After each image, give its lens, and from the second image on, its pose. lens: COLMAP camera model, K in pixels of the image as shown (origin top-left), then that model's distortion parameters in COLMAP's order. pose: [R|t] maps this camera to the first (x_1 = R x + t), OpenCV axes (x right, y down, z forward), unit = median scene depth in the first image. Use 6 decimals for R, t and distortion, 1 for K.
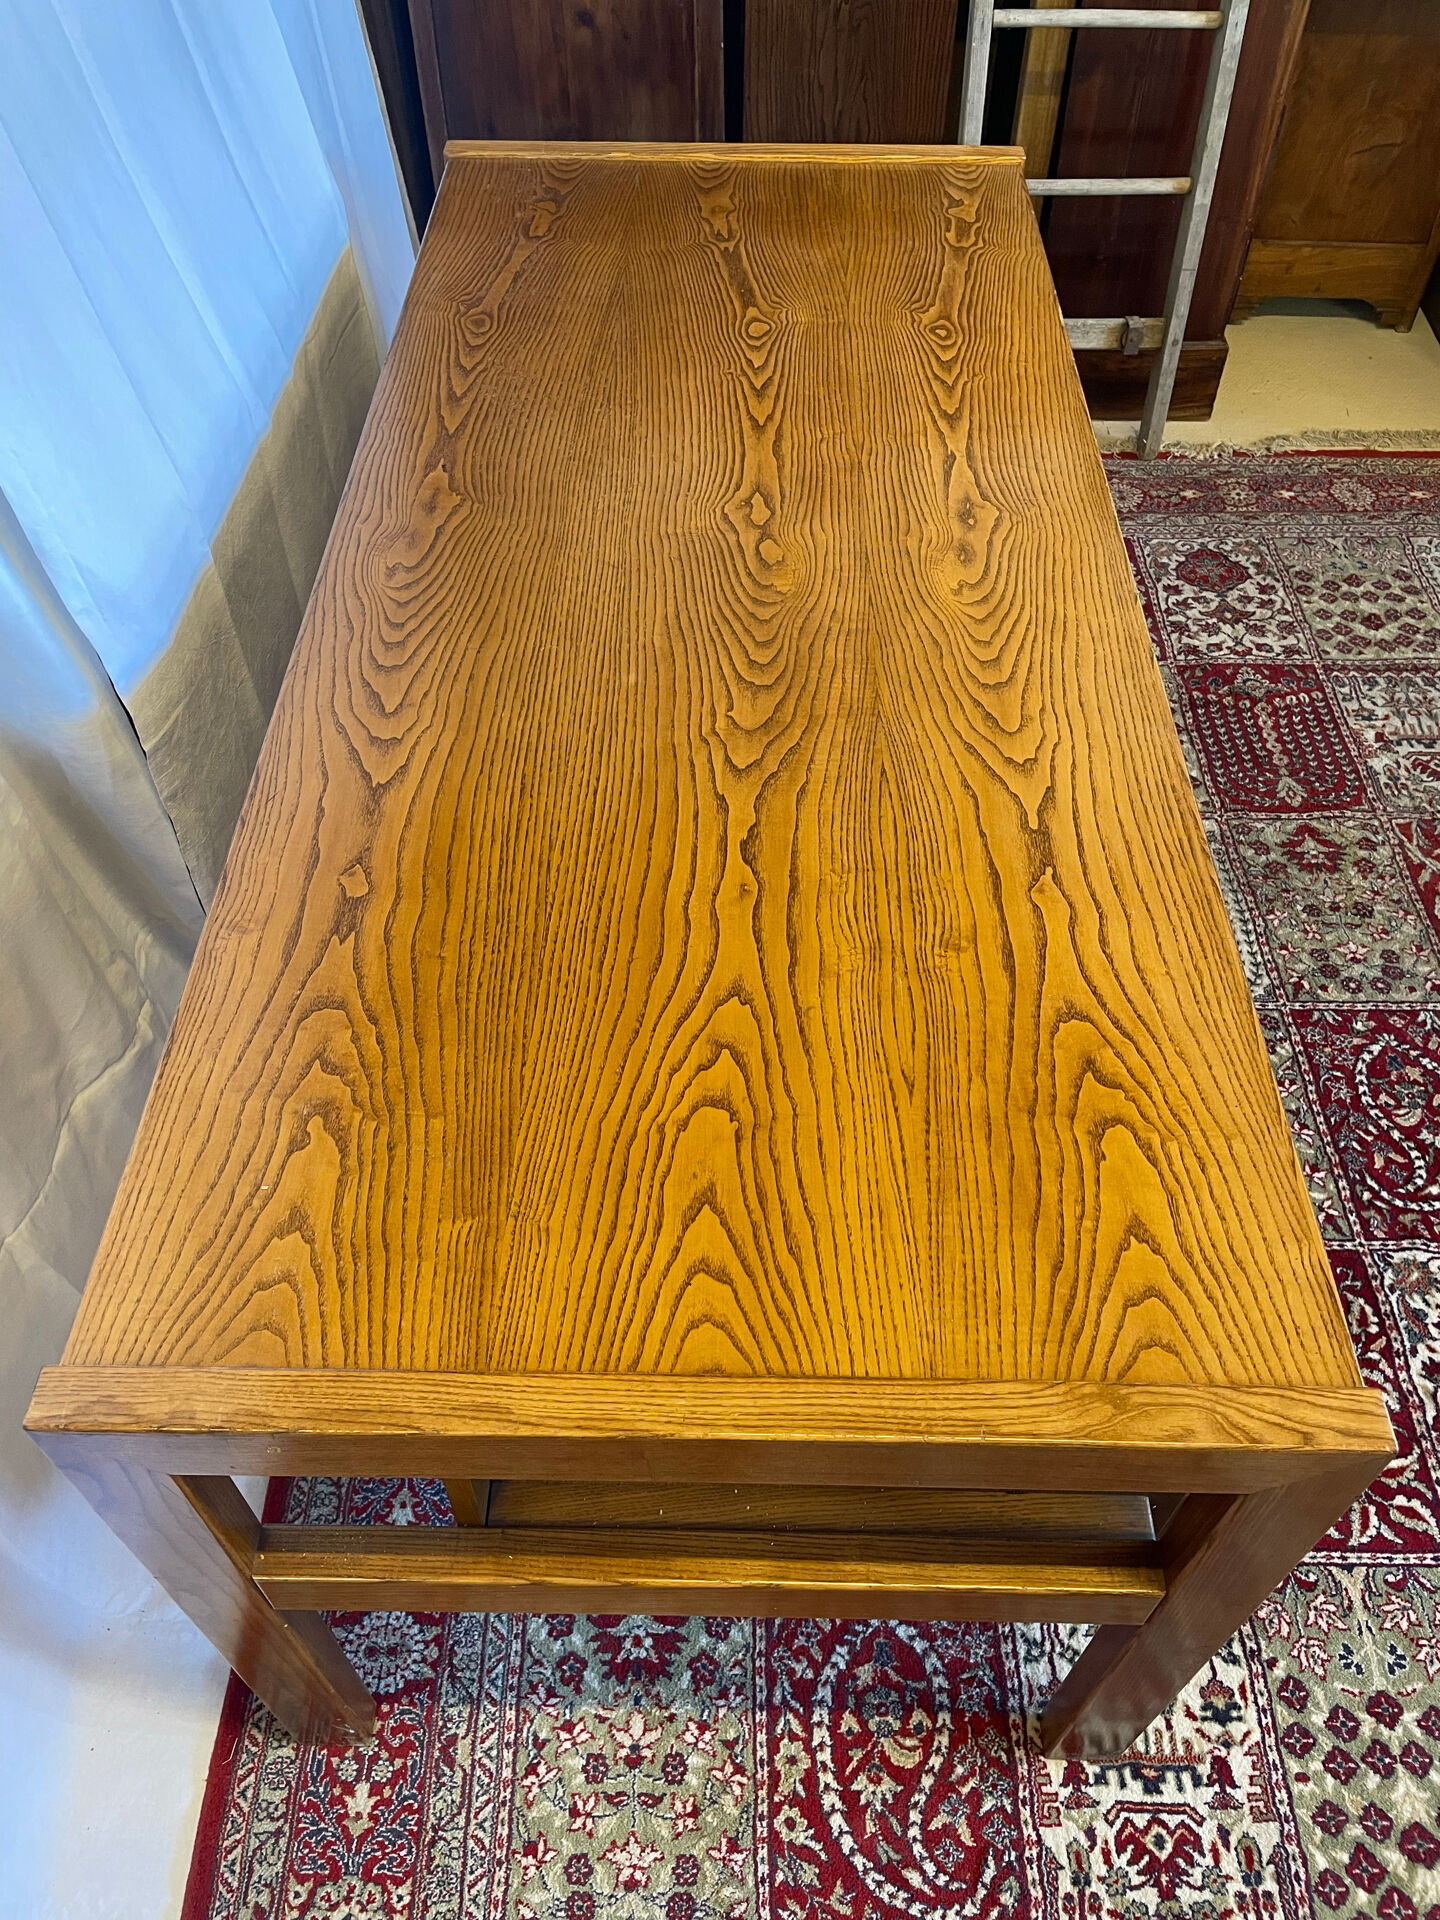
lens RADIAL K [[1462.9, 0, 719.2], [0, 1462.9, 950.3], [0, 0, 1]] dist [0.076955, -0.107603]
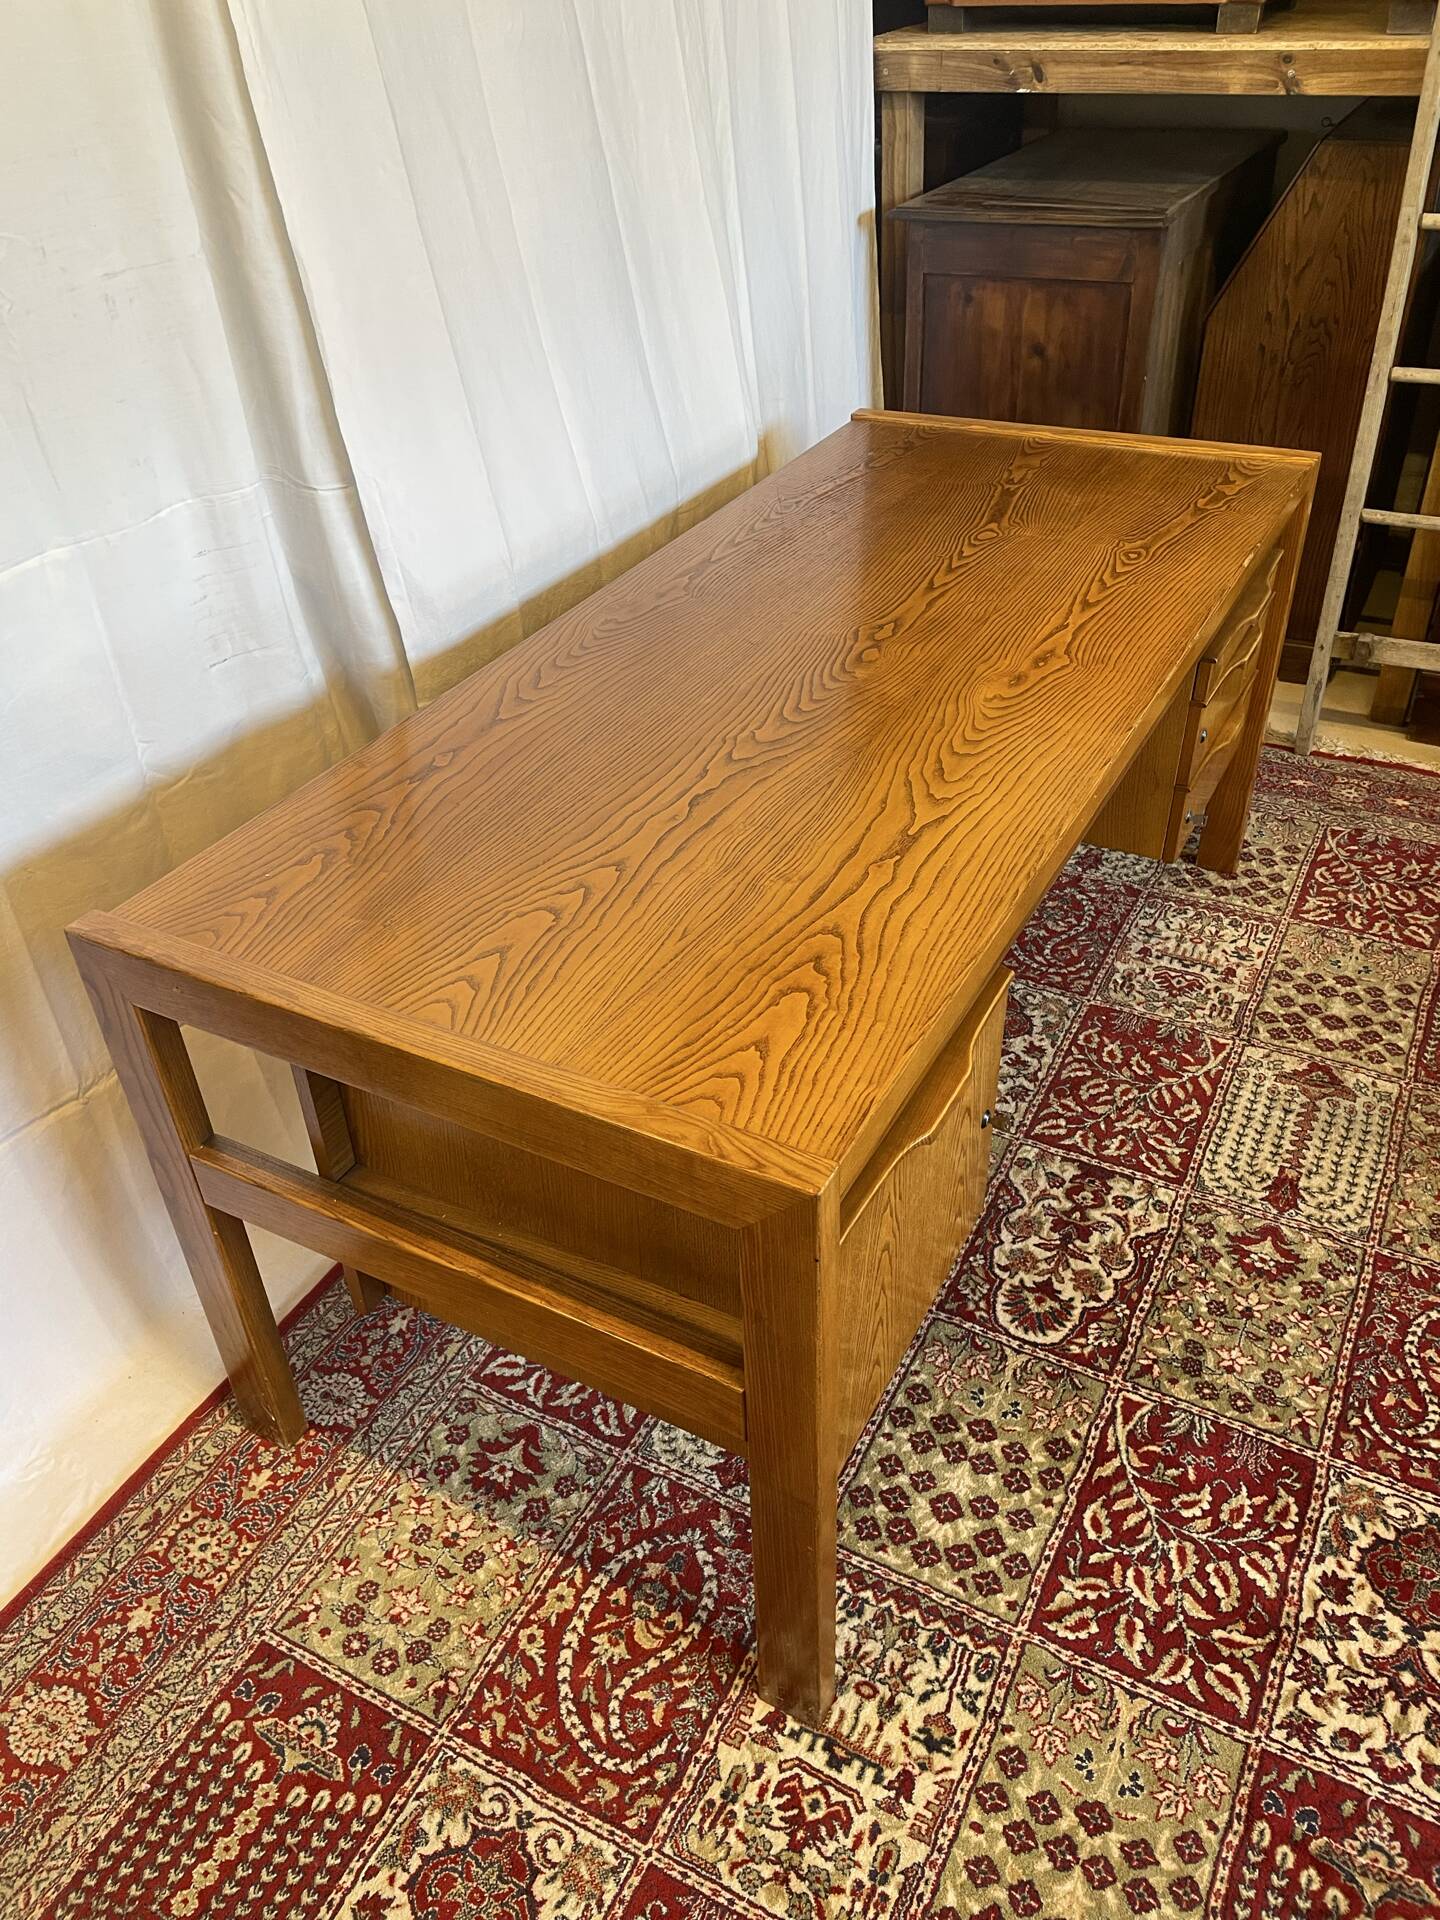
lens RADIAL K [[1462.4, 0, 695.7], [0, 1462.4, 964.5], [0, 0, 1]] dist [0.075097, -0.101916]
pose [[0.877191, 0.241276, -0.415117, 0.503191], [-0.327871, 0.932614, -0.150773, 0.225892], [0.350766, 0.268361, 0.897188, -0.129721]]
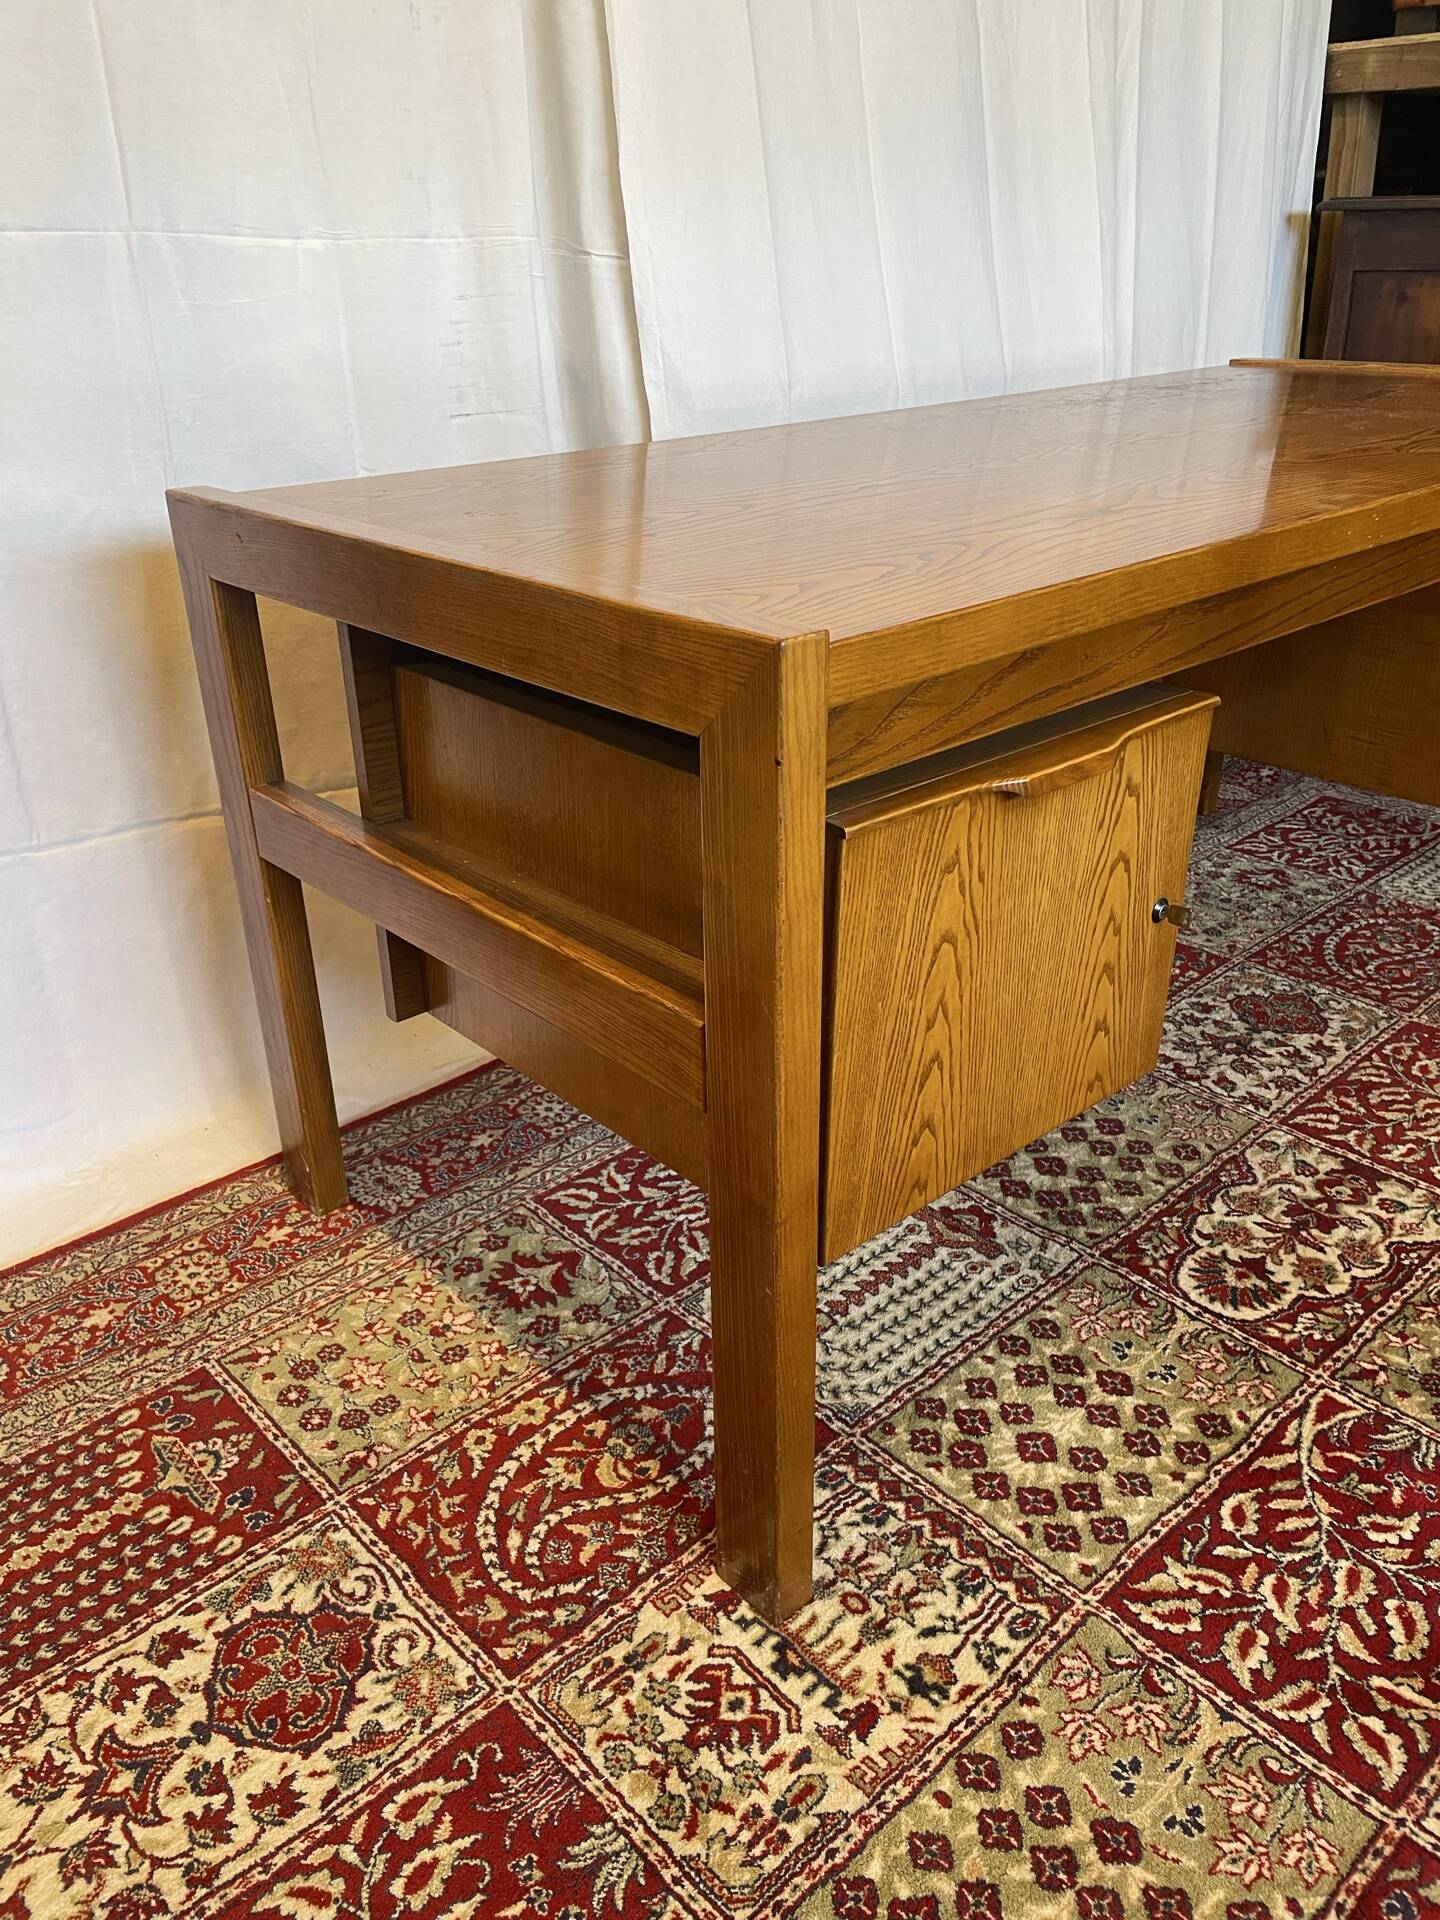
lens RADIAL K [[1462.4, 0, 695.7], [0, 1462.4, 964.5], [0, 0, 1]] dist [0.075097, -0.101916]
pose [[0.673776, 0.307238, -0.672035, 0.668269], [-0.545504, 0.820290, -0.171902, 0.417941], [0.498449, 0.482421, 0.720291, 0.237872]]
